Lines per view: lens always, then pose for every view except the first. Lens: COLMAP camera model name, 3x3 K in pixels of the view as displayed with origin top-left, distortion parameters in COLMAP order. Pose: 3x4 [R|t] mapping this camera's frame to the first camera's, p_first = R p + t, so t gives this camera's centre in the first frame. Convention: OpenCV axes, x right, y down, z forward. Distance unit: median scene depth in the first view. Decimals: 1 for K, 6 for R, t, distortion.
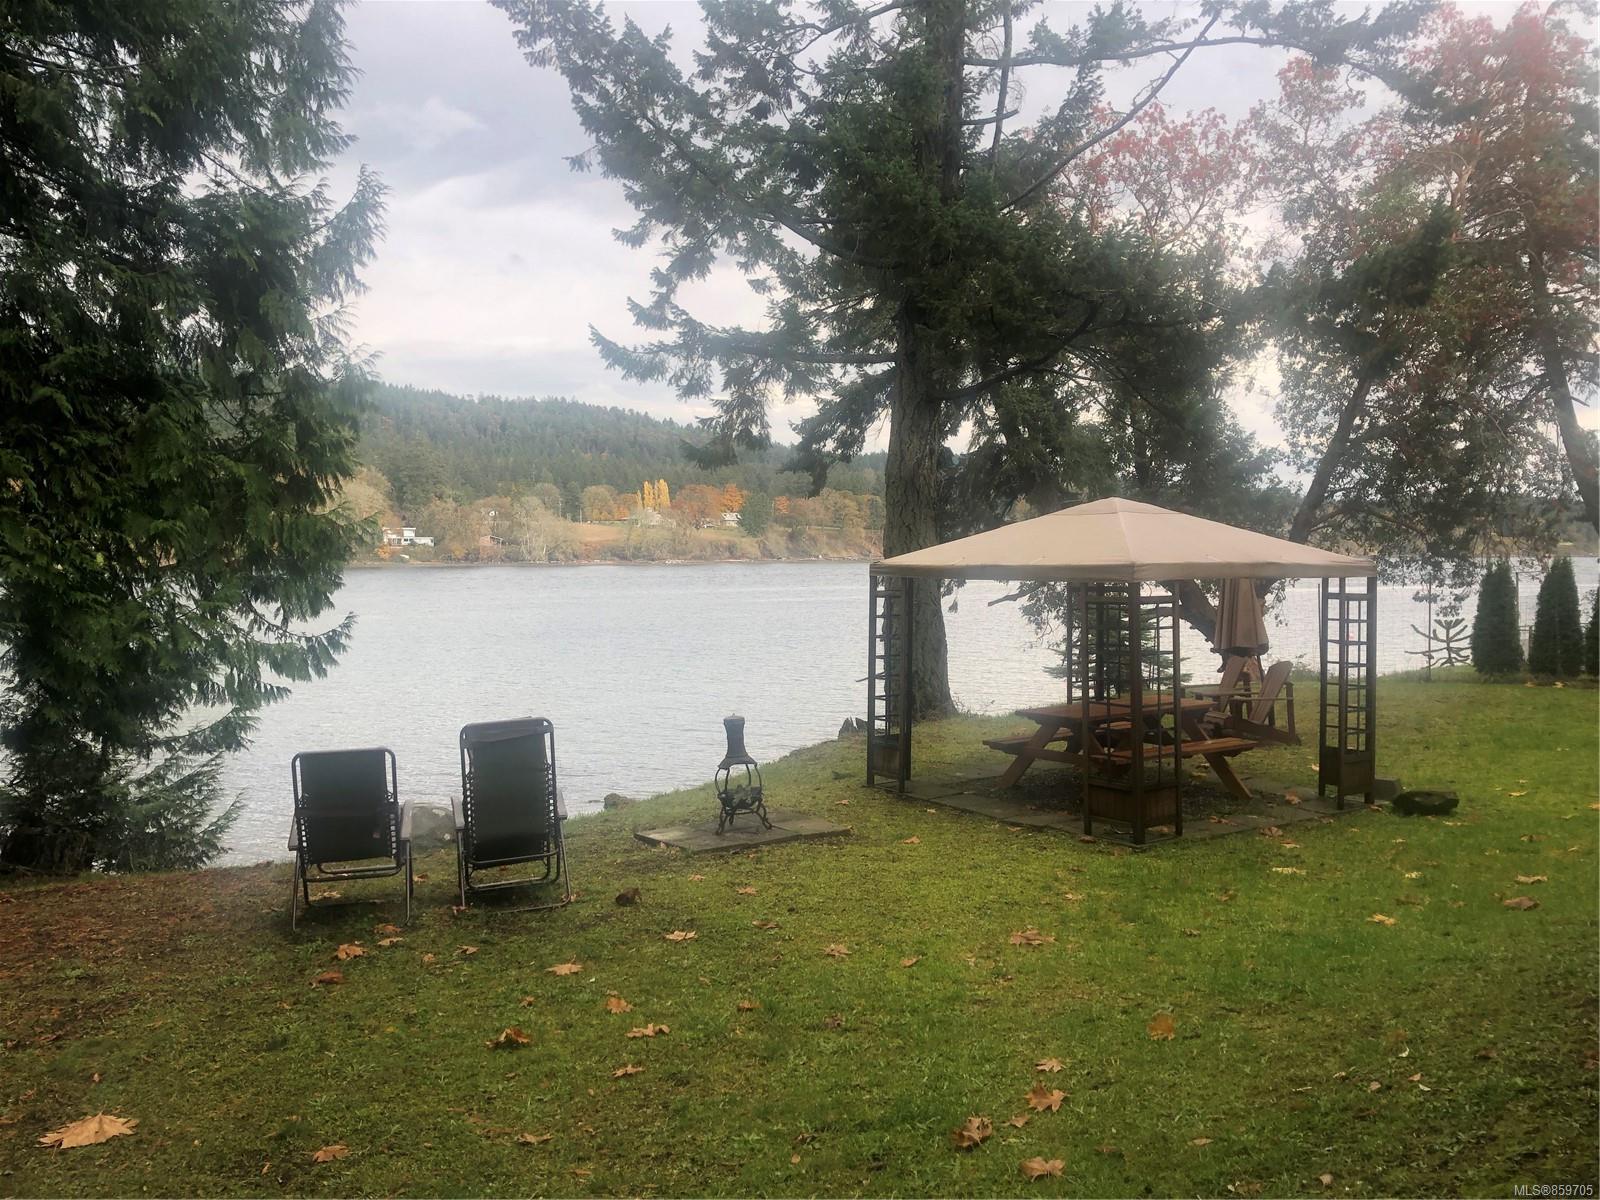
lens RADIAL K [[1271.5, 0, 798.1], [0, 1271.5, 577.1], [0, 0, 1]] dist [-0.004770, 0.005234]
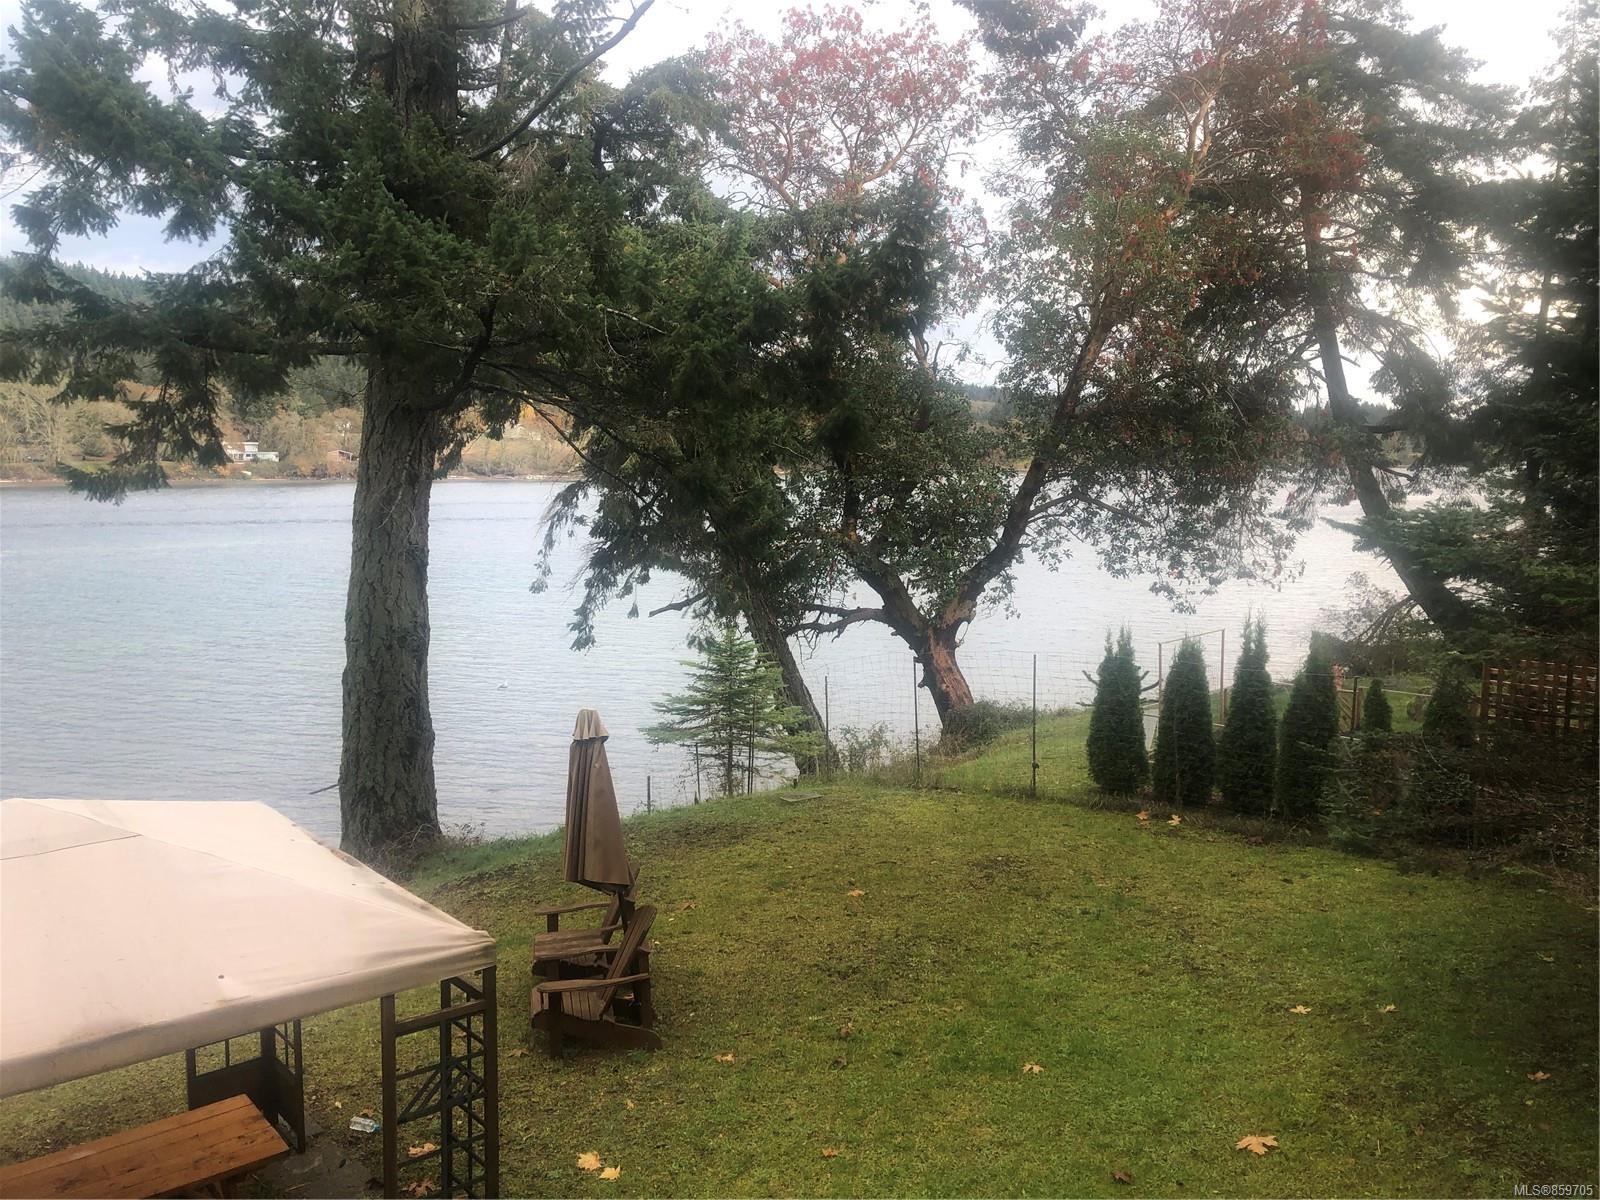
lens RADIAL K [[1271.5, 0, 798.1], [0, 1271.5, 577.1], [0, 0, 1]] dist [-0.004770, 0.005234]
pose [[0.995201, -0.010104, 0.097328, 0.143433], [0.003331, 0.997576, 0.069502, -0.051585], [-0.097794, -0.068844, 0.992823, 0.135325]]
